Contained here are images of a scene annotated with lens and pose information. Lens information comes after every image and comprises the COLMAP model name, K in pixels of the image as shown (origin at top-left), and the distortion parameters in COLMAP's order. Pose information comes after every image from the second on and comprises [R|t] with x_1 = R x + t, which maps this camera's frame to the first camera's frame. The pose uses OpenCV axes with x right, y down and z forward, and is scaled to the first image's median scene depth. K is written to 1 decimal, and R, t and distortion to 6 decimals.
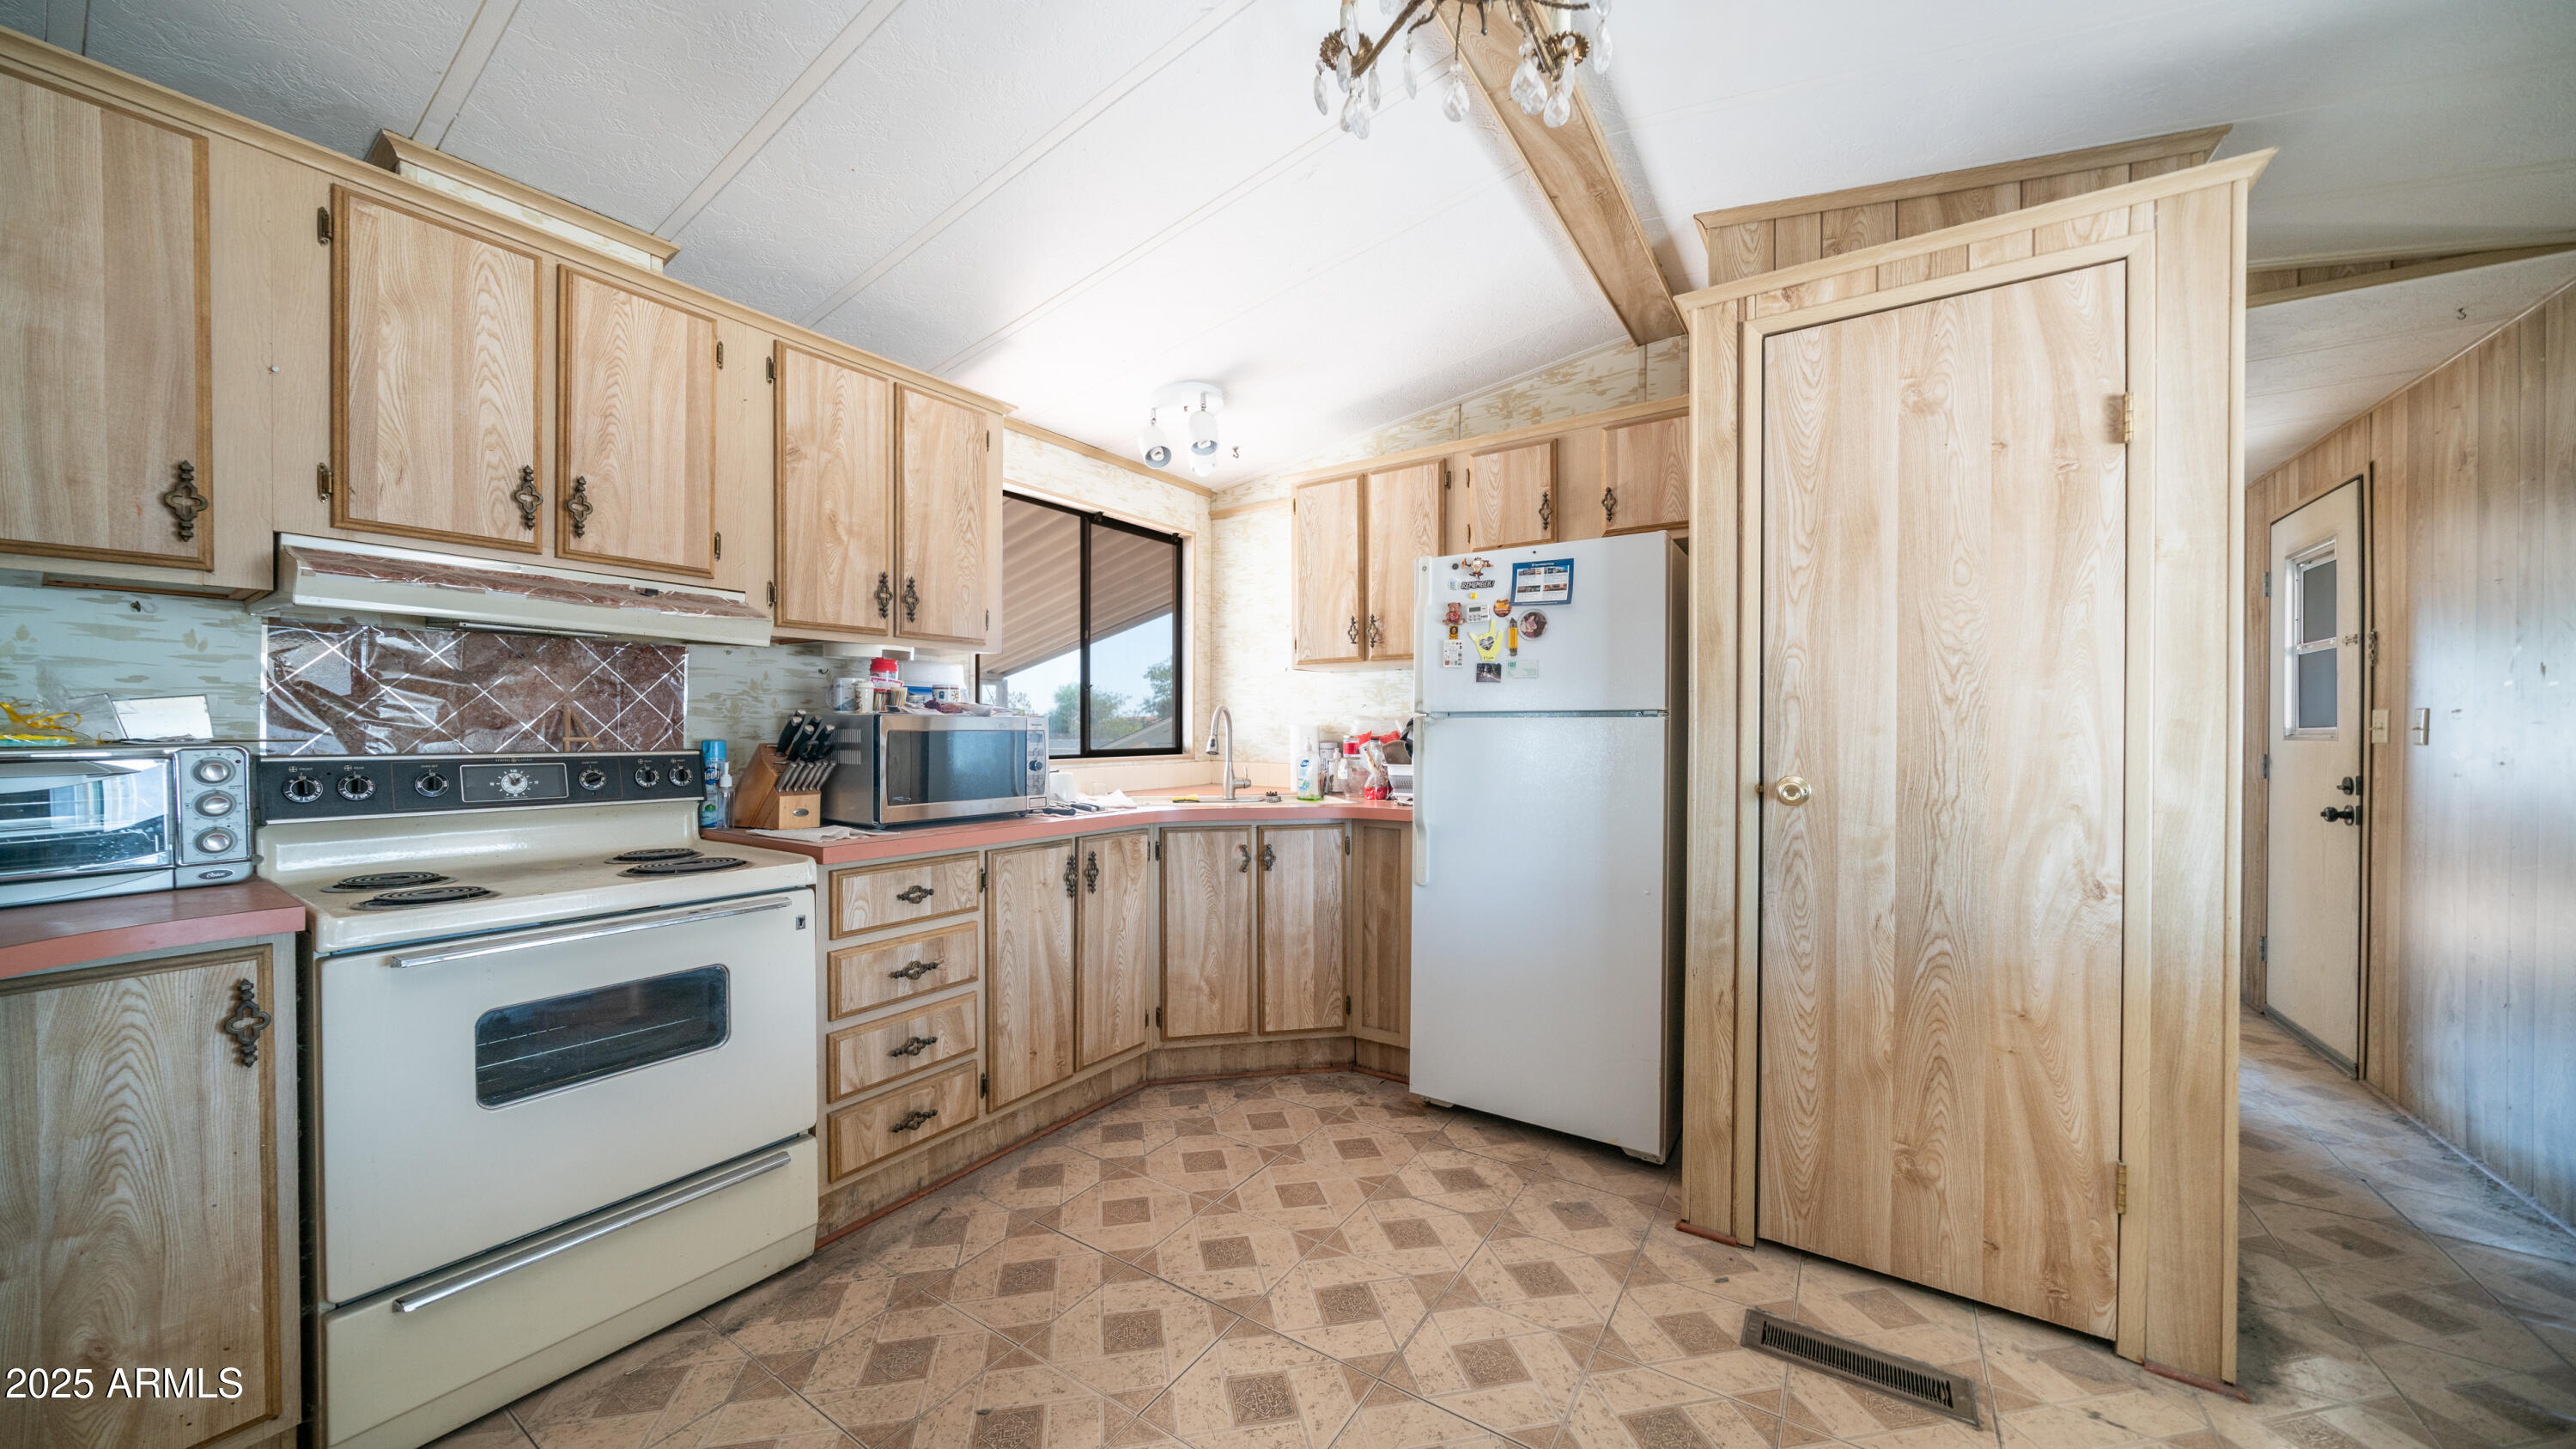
lens RADIAL K [[877.6, 0, 1267.5], [0, 877.6, 734.8], [0, 0, 1]] dist [-0.007405, 0.000269]
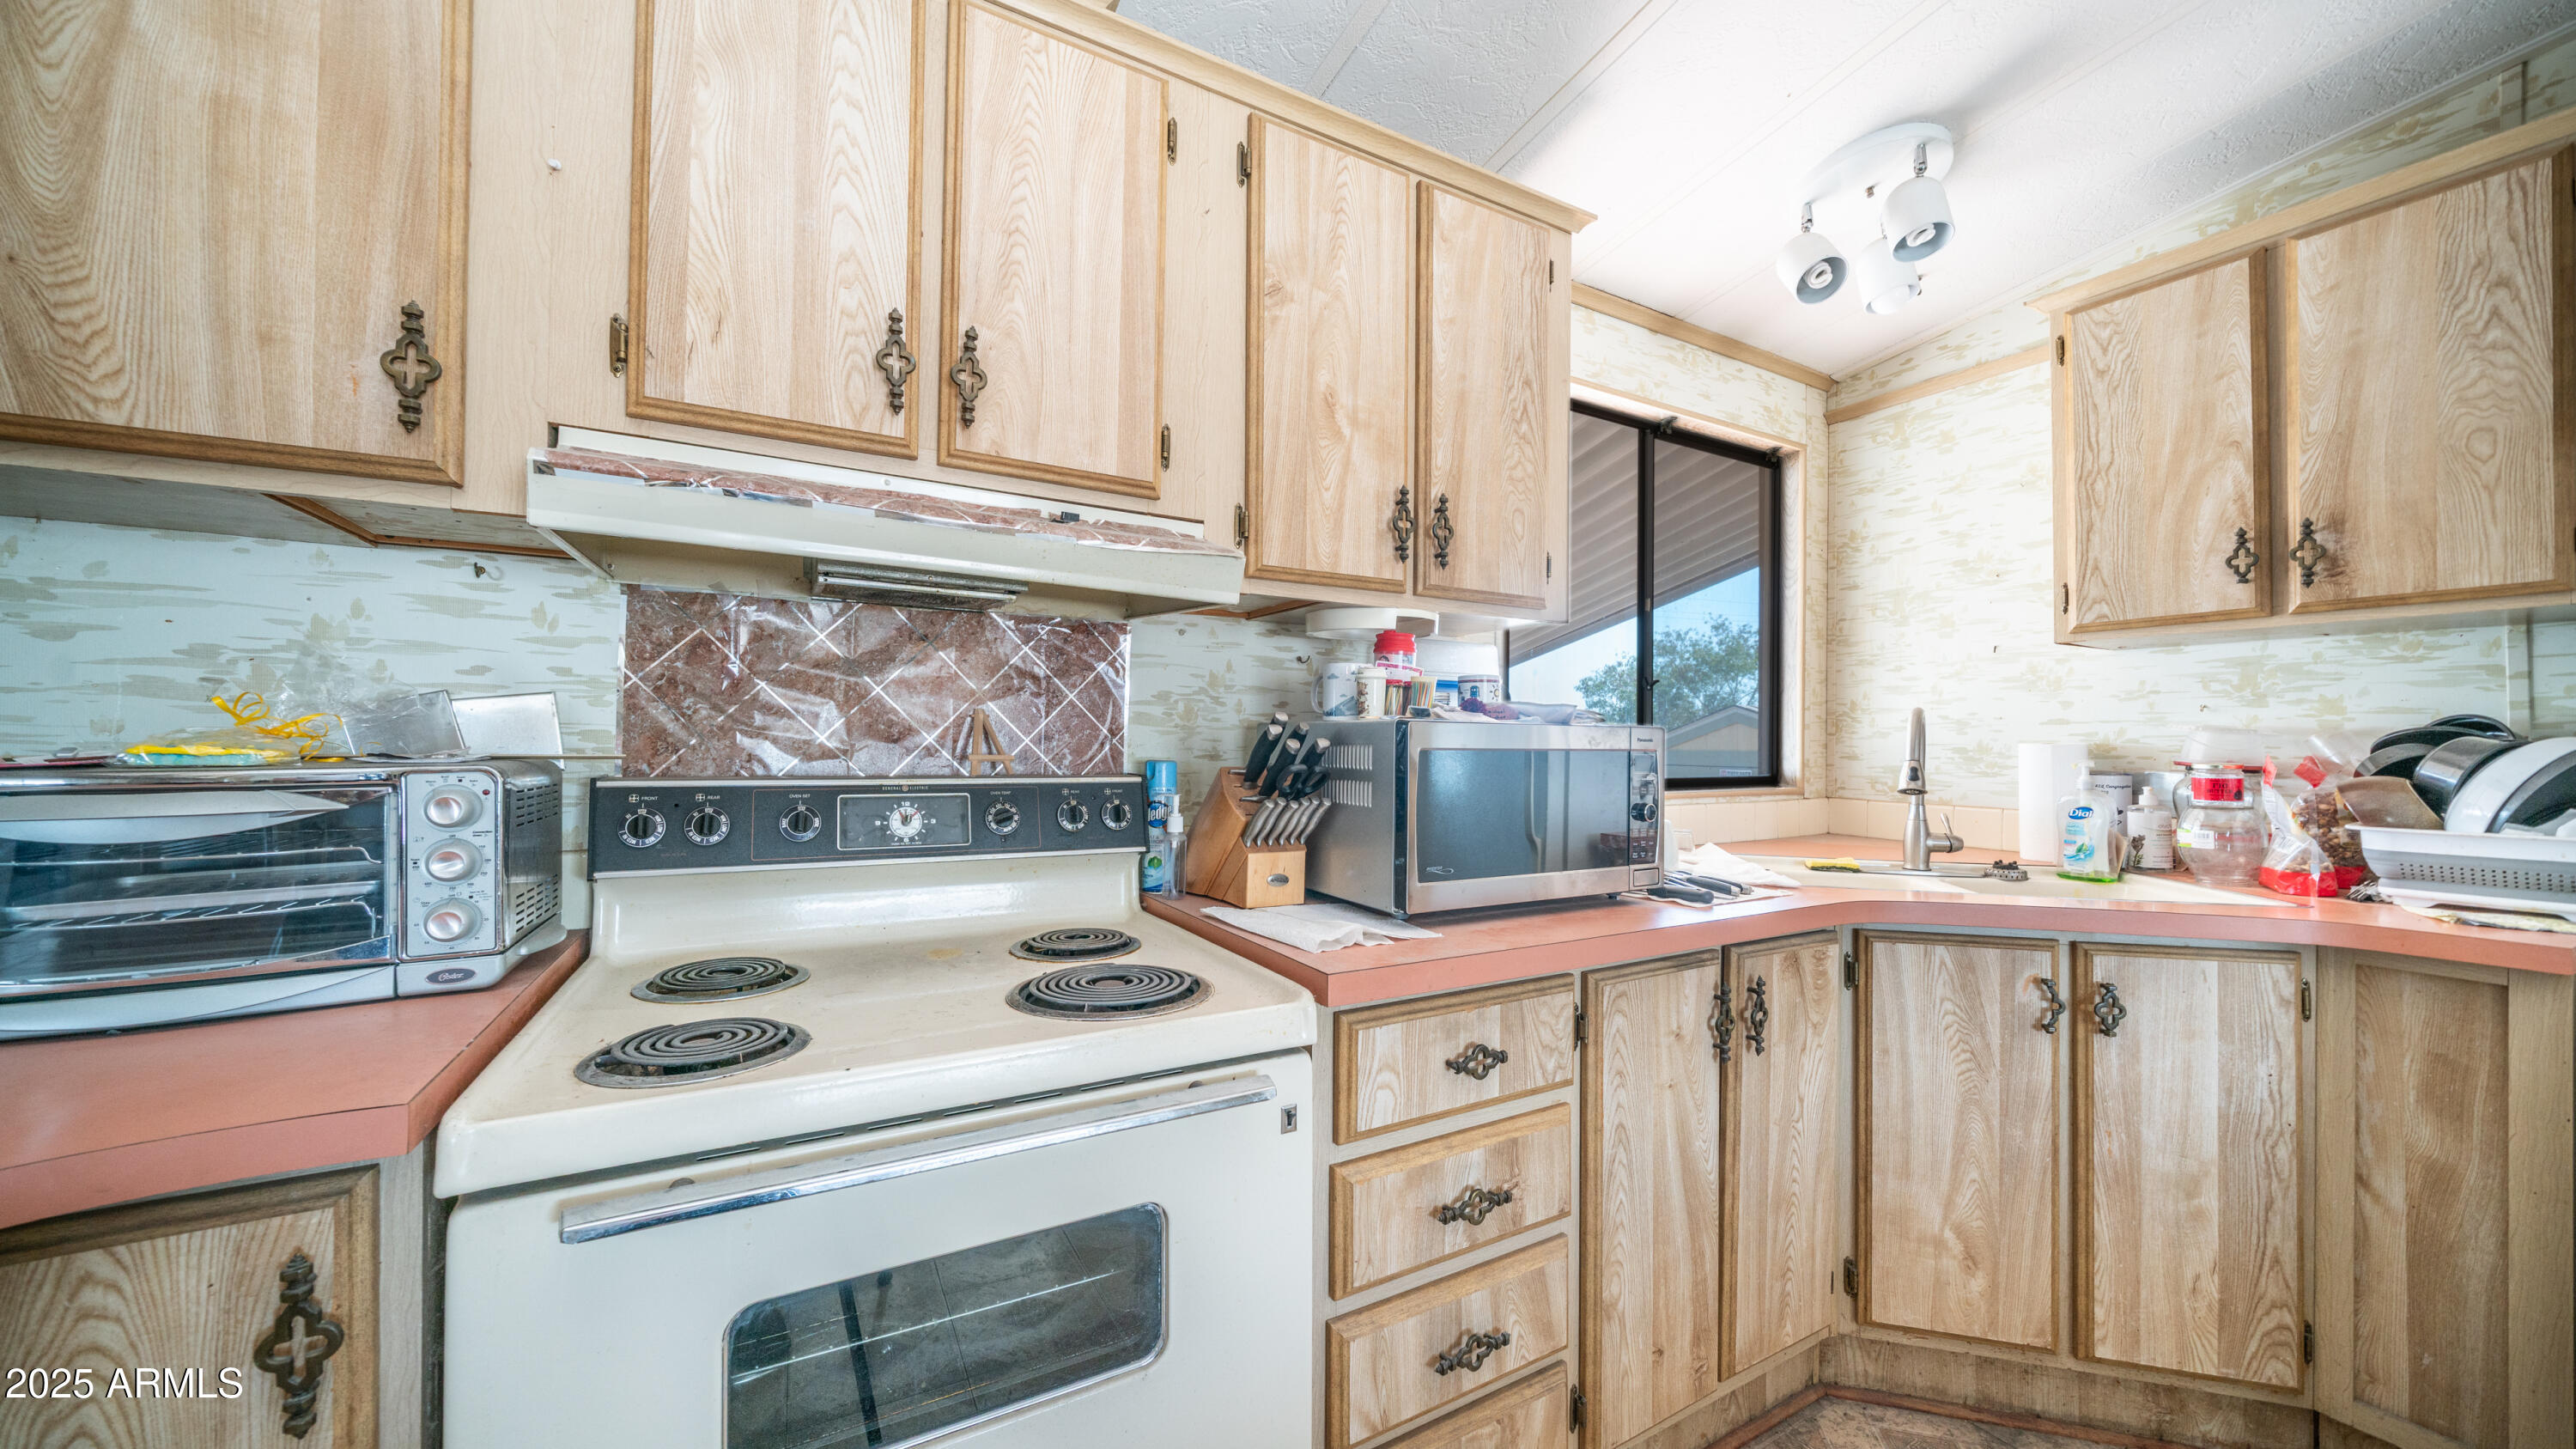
lens RADIAL K [[877.6, 0, 1267.5], [0, 877.6, 734.8], [0, 0, 1]] dist [-0.007405, 0.000269]
pose [[0.893893, 0.001917, -0.448277, -0.262787], [-0.010383, 0.999811, -0.016428, -0.003492], [0.448161, 0.019339, 0.893744, 0.442624]]
